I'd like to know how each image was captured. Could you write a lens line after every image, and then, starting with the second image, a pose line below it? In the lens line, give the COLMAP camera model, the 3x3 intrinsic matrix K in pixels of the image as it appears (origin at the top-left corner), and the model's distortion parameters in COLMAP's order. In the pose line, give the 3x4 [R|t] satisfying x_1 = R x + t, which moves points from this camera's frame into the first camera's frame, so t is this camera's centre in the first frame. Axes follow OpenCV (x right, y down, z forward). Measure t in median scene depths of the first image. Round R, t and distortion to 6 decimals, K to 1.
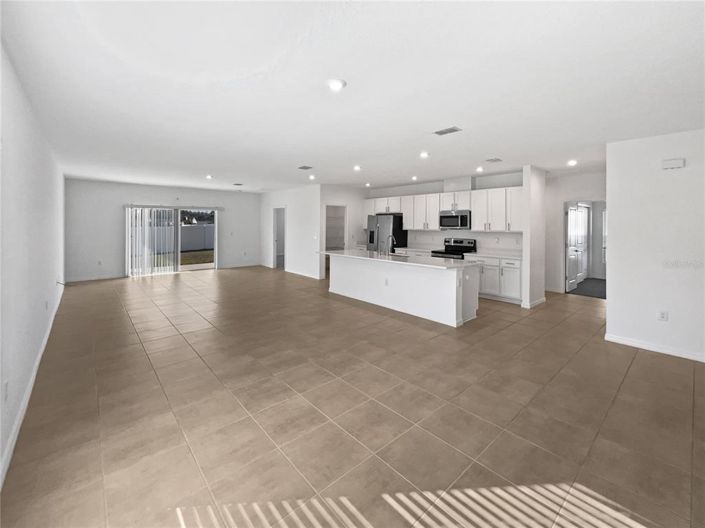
lens RADIAL K [[303.9, 0, 349.5], [0, 303.9, 257.0], [0, 0, 1]] dist [-0.002492, 0.000607]
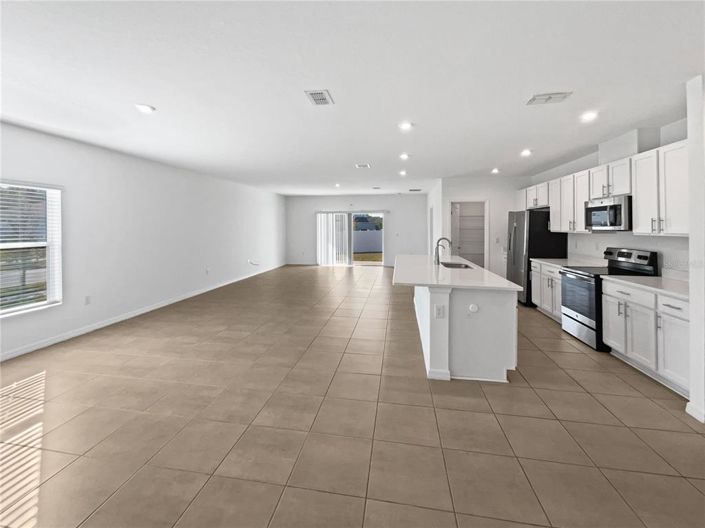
lens RADIAL K [[303.9, 0, 349.5], [0, 303.9, 263.1], [0, 0, 1]] dist [-0.002492, 0.000607]
pose [[0.631359, 0.087238, -0.770568, 0.458929], [-0.079407, 0.995702, 0.047664, -0.021384], [0.771414, 0.031096, 0.635573, 0.278799]]
